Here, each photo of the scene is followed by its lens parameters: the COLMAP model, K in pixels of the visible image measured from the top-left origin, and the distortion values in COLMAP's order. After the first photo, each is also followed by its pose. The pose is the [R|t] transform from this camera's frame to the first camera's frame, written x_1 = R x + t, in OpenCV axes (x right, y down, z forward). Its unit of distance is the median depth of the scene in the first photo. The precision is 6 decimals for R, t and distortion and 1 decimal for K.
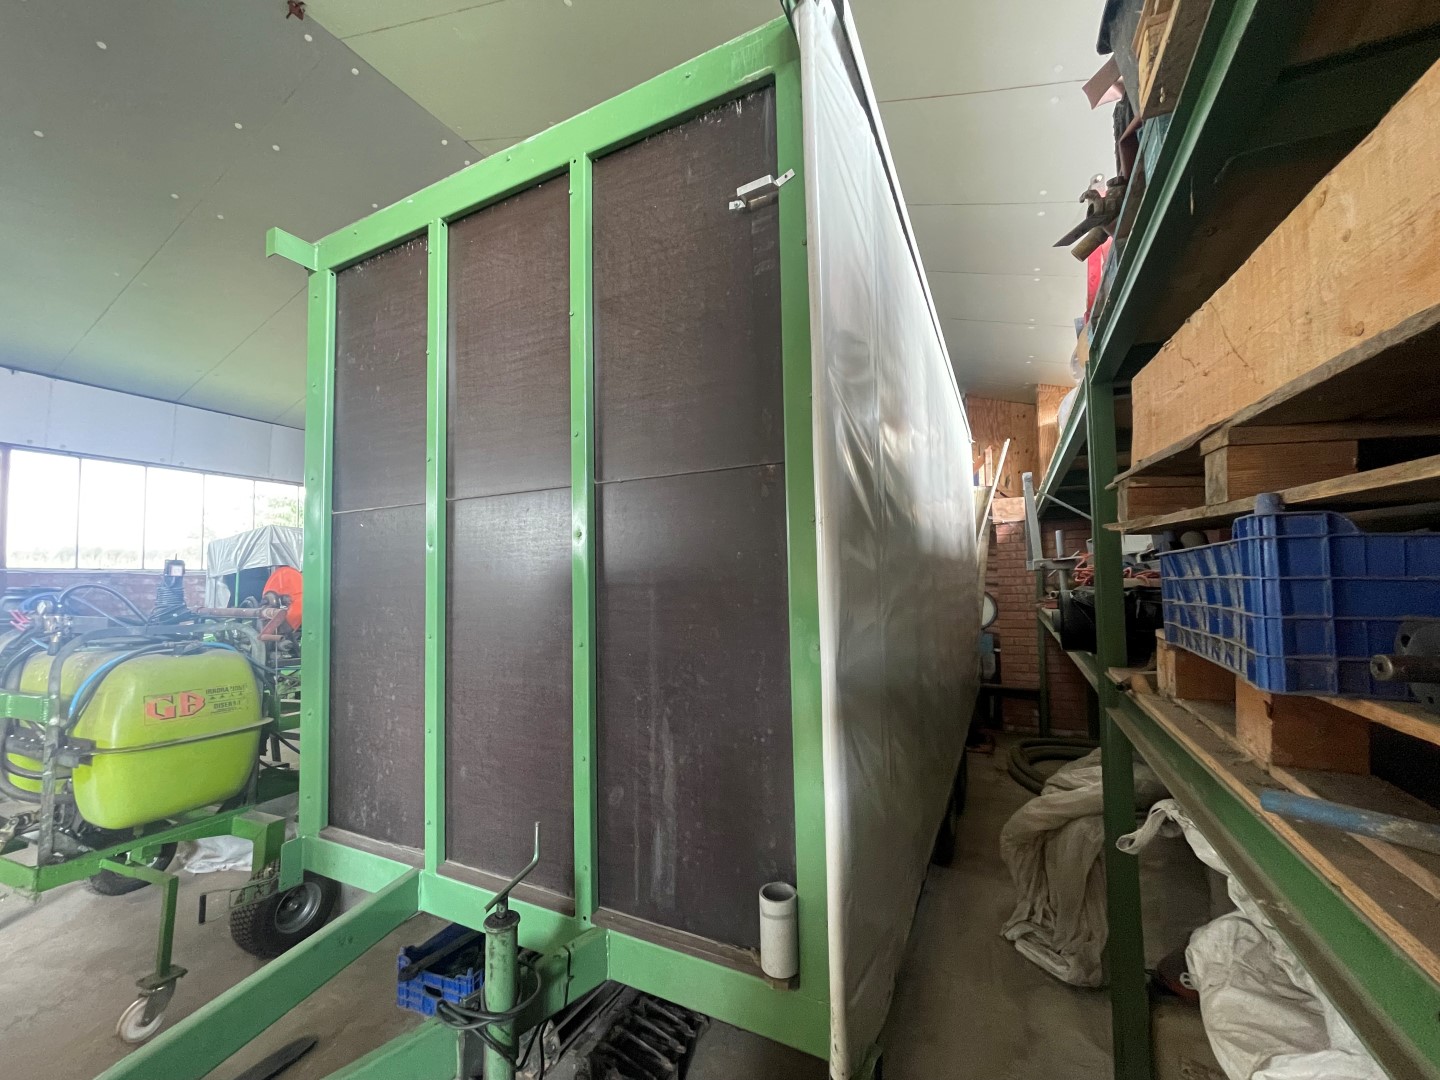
lens RADIAL K [[582.1, 0, 717.3], [0, 582.1, 552.9], [0, 0, 1]] dist [-0.001849, 0.000124]
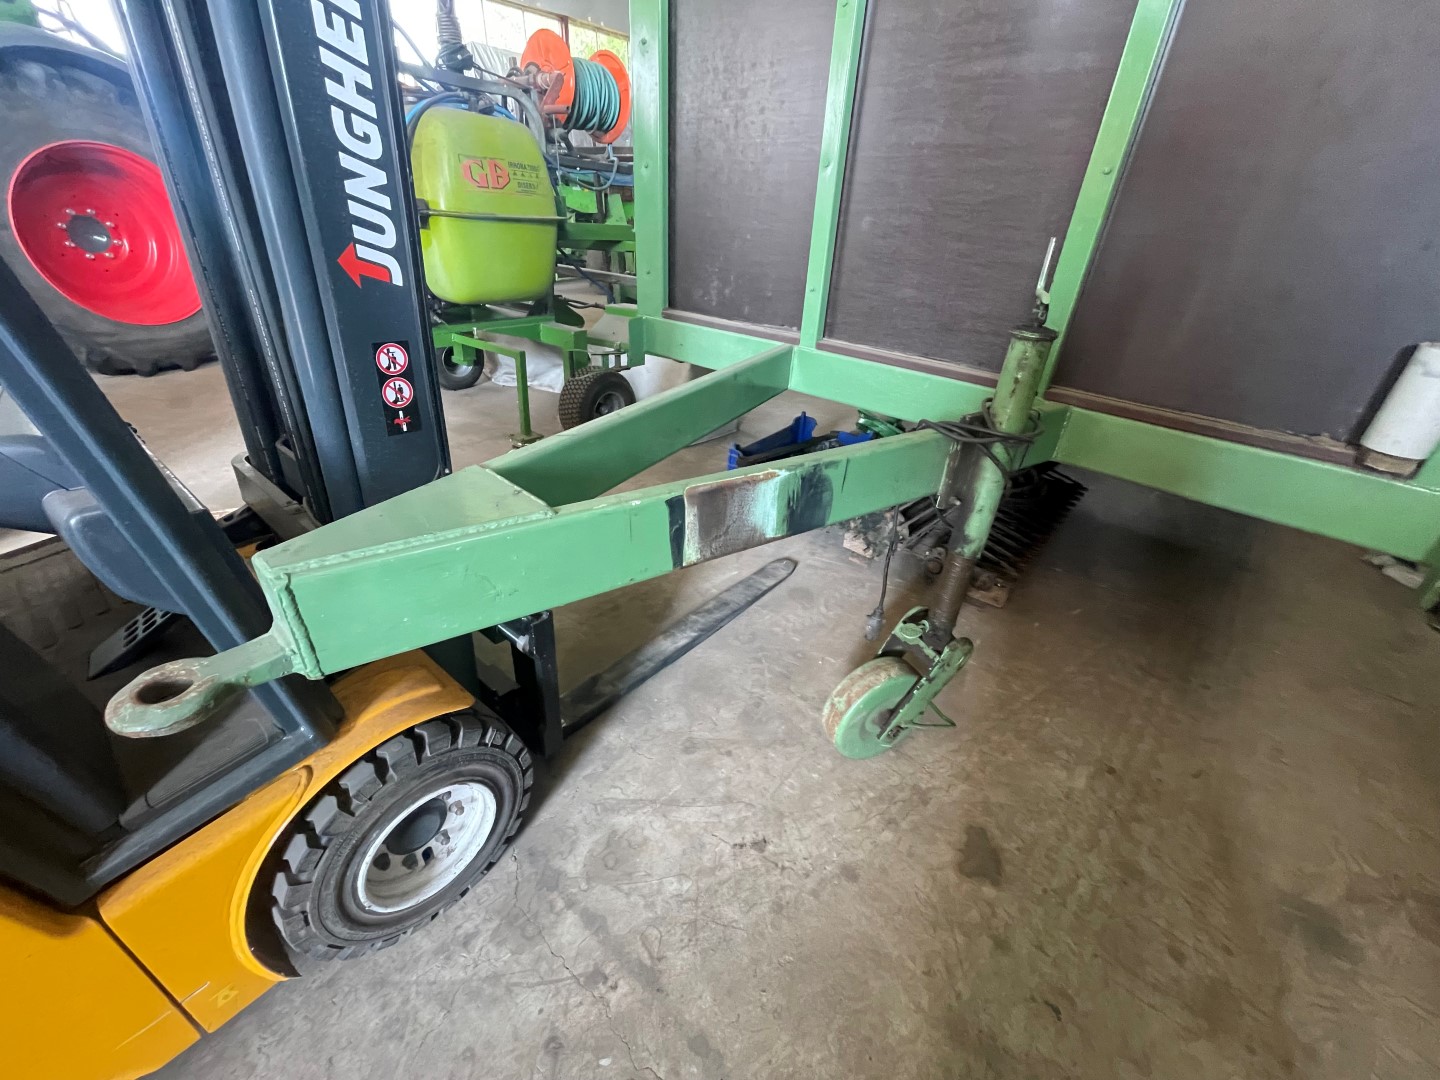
lens RADIAL K [[582.1, 0, 717.3], [0, 582.1, 552.9], [0, 0, 1]] dist [-0.001849, 0.000124]
pose [[0.958729, 0.196875, -0.205133, -0.317840], [-0.050113, 0.827192, 0.559680, 0.262846], [0.279872, -0.526301, 0.802919, 0.052607]]
